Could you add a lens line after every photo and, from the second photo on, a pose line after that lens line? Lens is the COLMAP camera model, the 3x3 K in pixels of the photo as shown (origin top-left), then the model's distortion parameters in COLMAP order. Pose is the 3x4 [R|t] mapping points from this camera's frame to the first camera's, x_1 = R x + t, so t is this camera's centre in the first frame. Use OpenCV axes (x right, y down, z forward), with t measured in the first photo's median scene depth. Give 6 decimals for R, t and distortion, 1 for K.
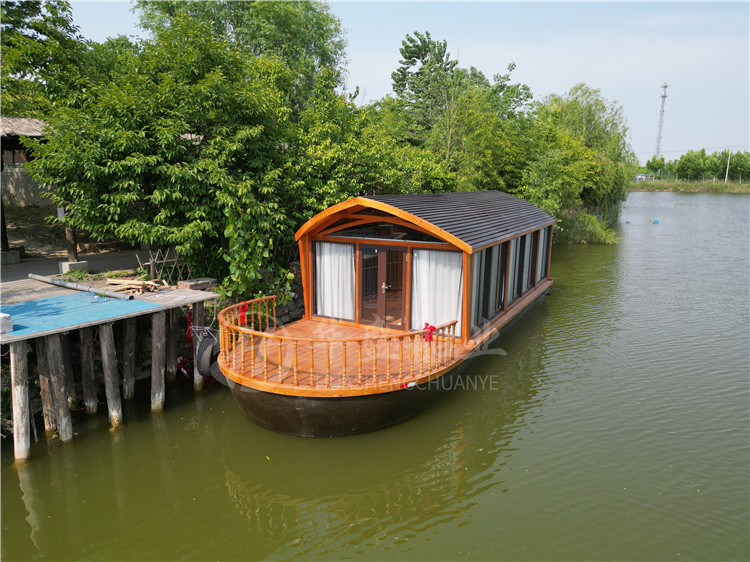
lens RADIAL K [[526.3, 0, 351.1], [0, 526.3, 281.8], [0, 0, 1]] dist [0.003239, 0.006532]
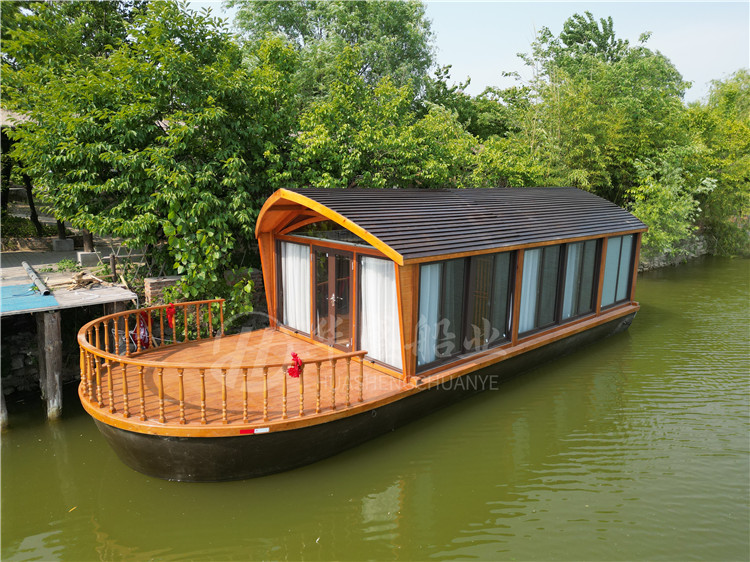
lens RADIAL K [[522.4, 0, 375.0], [0, 522.4, 281.0], [0, 0, 1]] dist [0.027406, 0.001464]
pose [[0.959496, 0.059229, -0.275426, 0.336606], [-0.059453, 0.998203, 0.007544, -0.027857], [0.275377, 0.009137, 0.961293, 0.220507]]
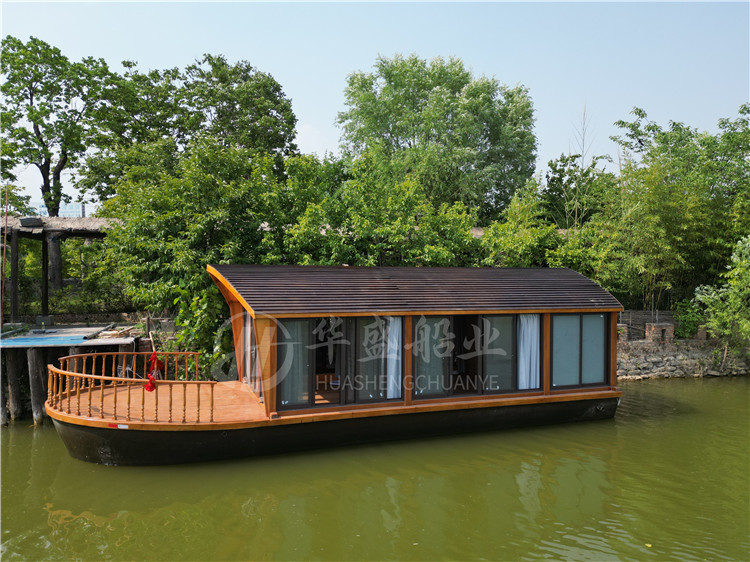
lens RADIAL K [[566.5, 0, 363.3], [0, 566.5, 281.9], [0, 0, 1]] dist [0.024815, -0.001500]
pose [[0.765831, 0.000812, -0.643041, 0.905272], [-0.113810, 0.984383, -0.134300, -0.000478], [0.632890, 0.176036, 0.753964, 0.262766]]
